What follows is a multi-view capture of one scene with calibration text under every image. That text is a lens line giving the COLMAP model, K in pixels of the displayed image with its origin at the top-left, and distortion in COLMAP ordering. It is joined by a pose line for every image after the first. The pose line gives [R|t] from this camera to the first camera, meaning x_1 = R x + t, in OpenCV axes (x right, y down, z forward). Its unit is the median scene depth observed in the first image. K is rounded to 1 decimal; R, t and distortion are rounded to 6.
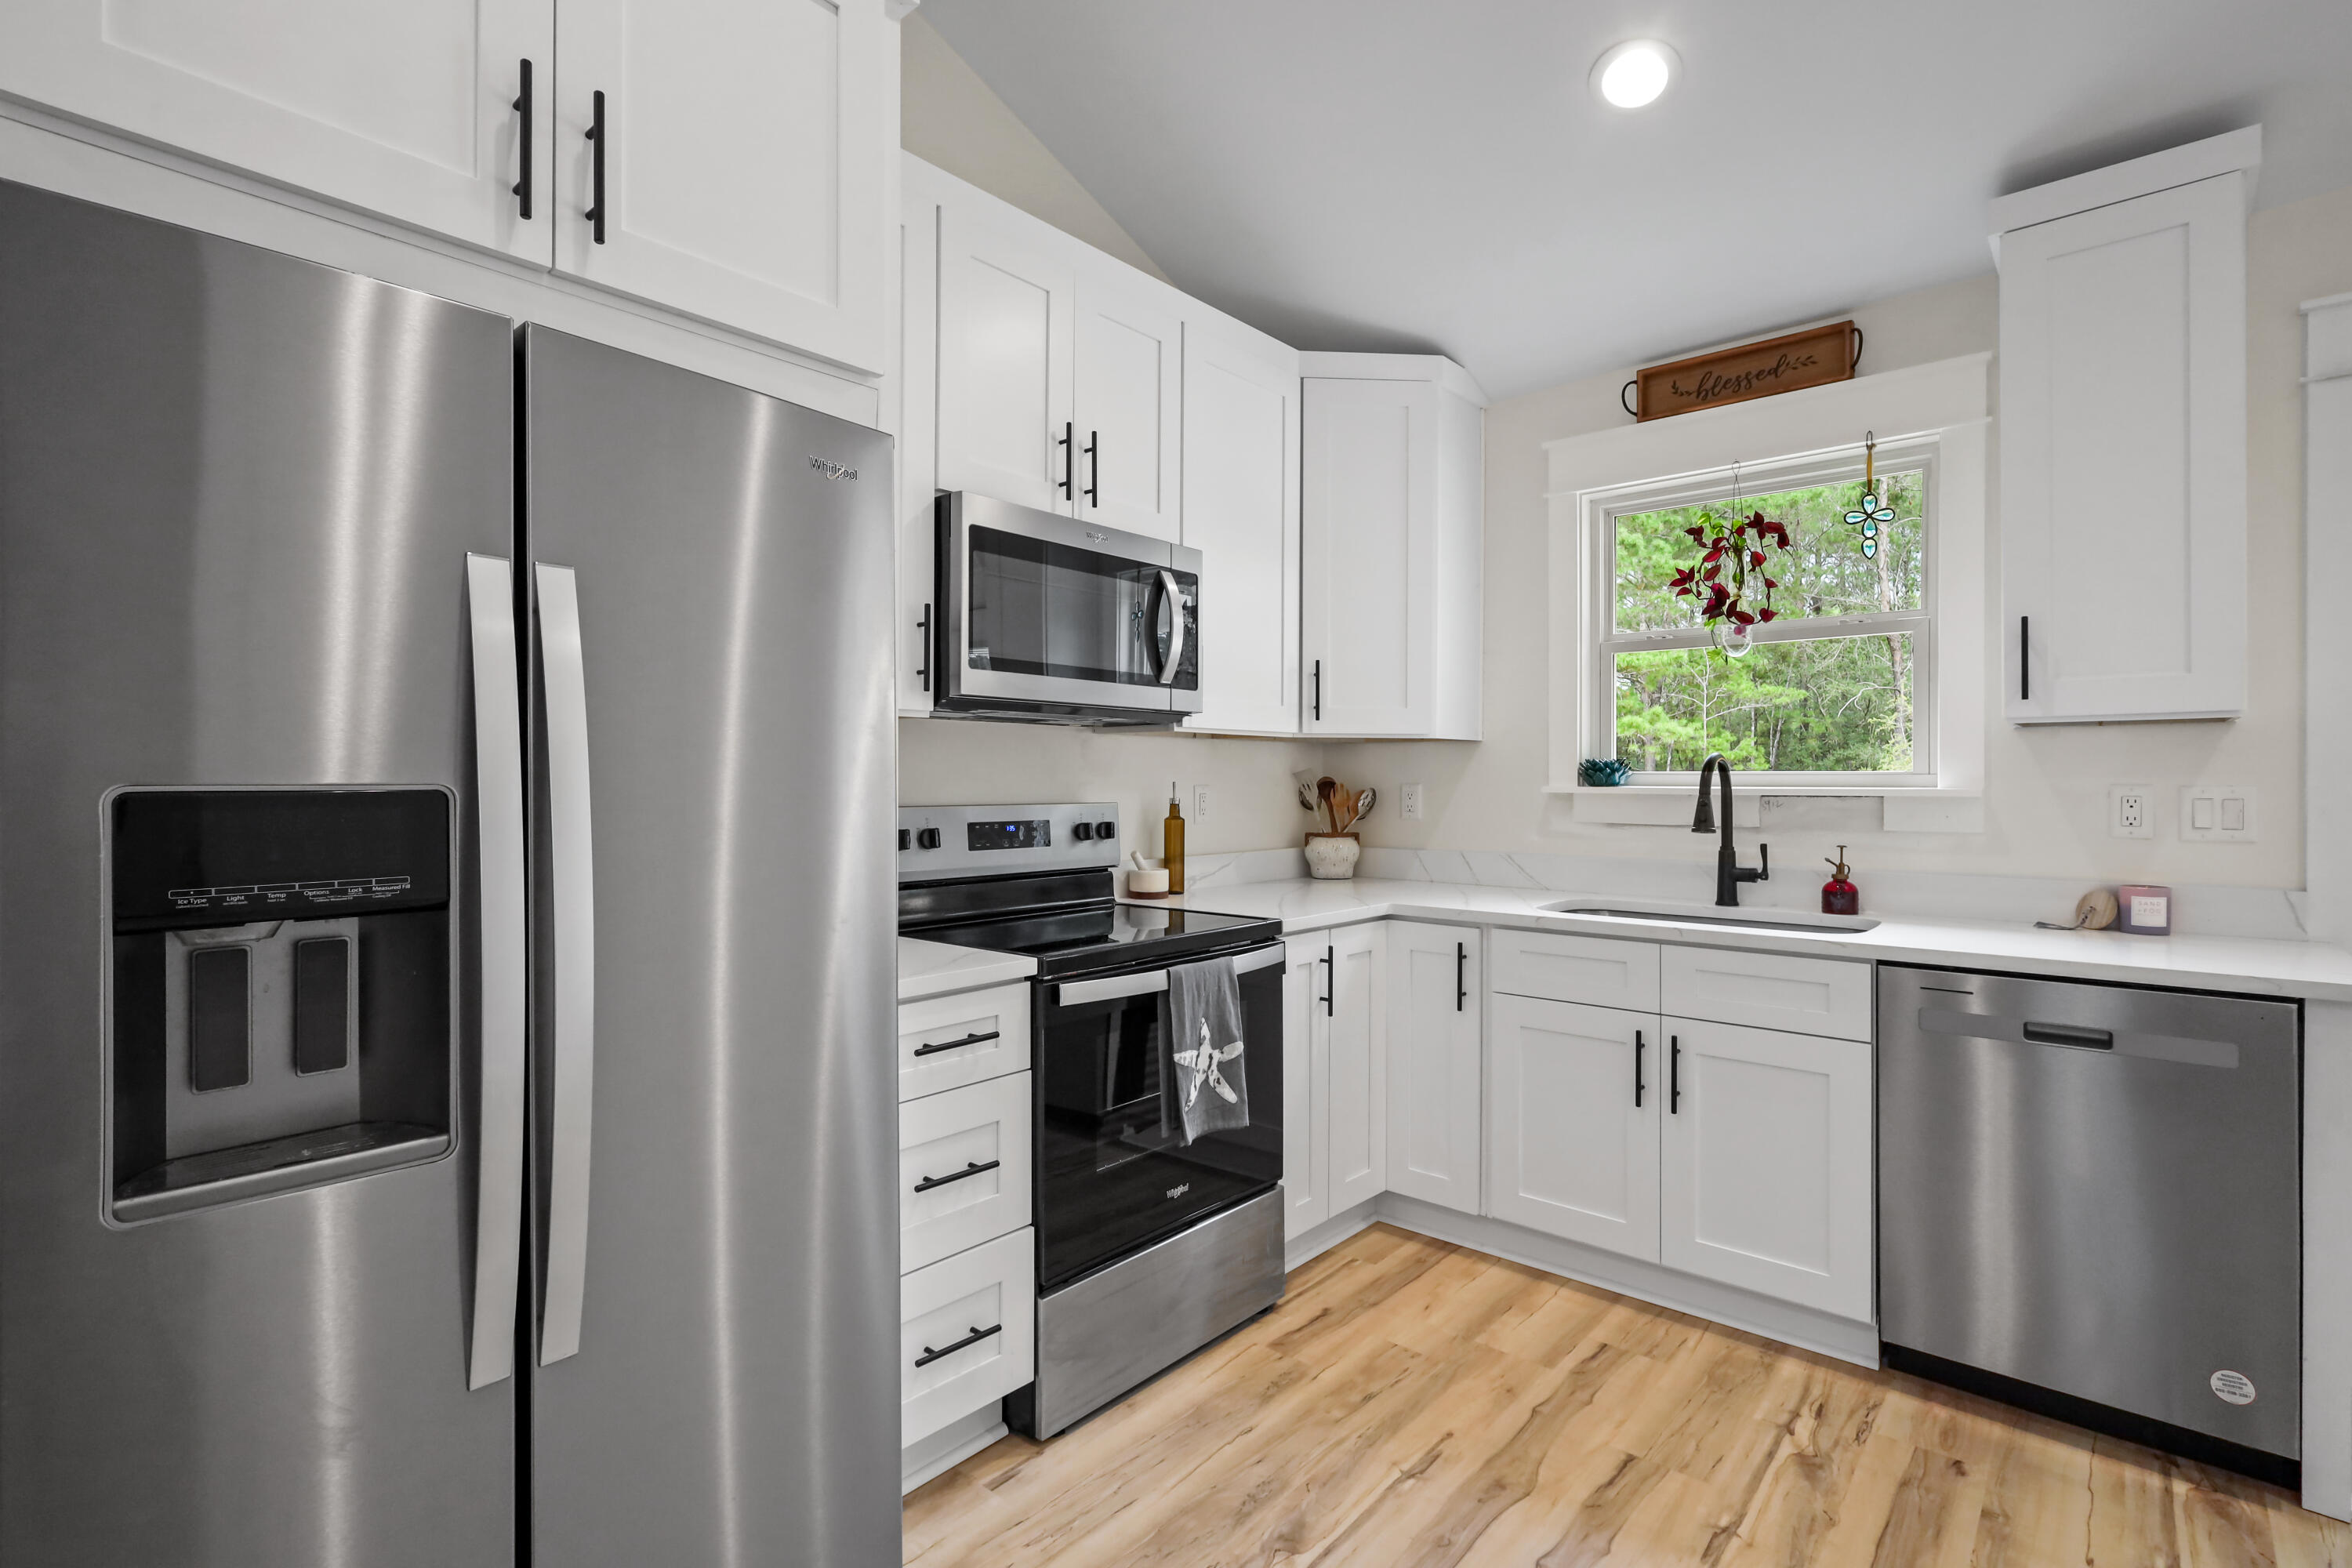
lens RADIAL K [[1097.5, 0, 1180.4], [0, 1097.5, 779.2], [0, 0, 1]] dist [0.001263, 0.000198]
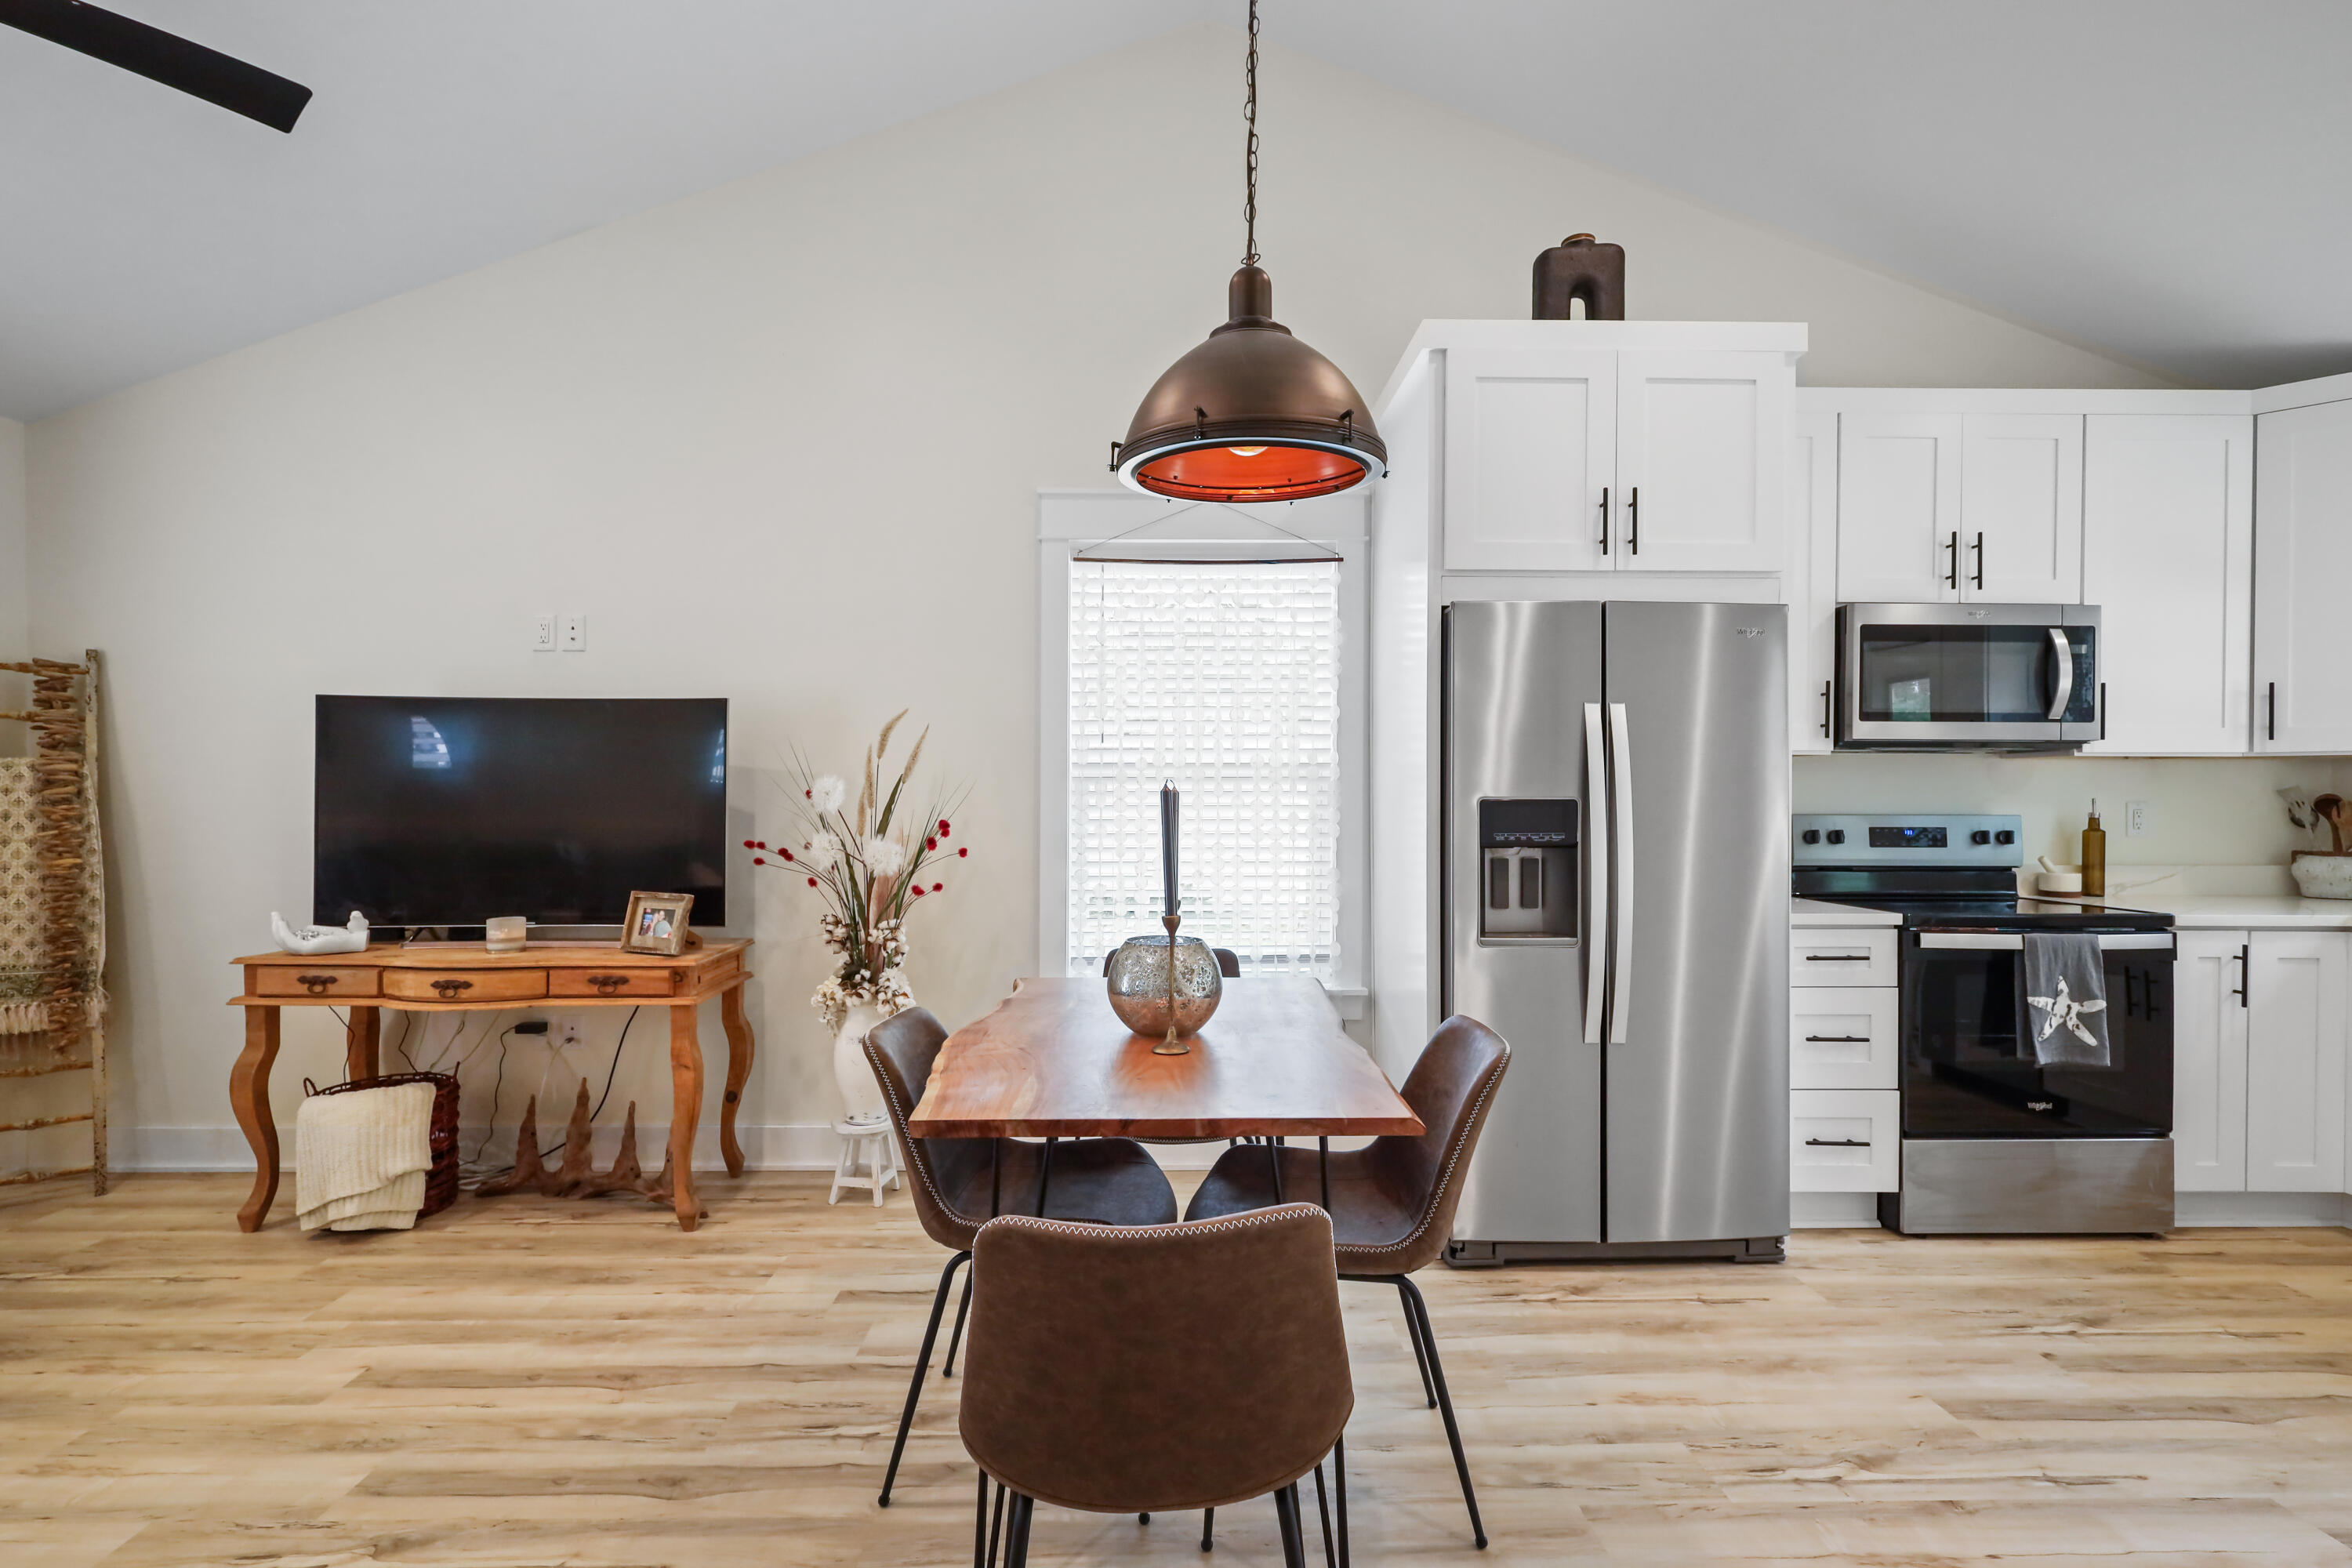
lens RADIAL K [[1097.5, 0, 1167.4], [0, 1097.5, 806.2], [0, 0, 1]] dist [0.001263, 0.000198]
pose [[0.667685, 0.006101, -0.744419, 0.262109], [-0.001482, 0.999975, 0.006866, 0.005166], [0.744443, -0.003481, 0.667677, -0.627913]]
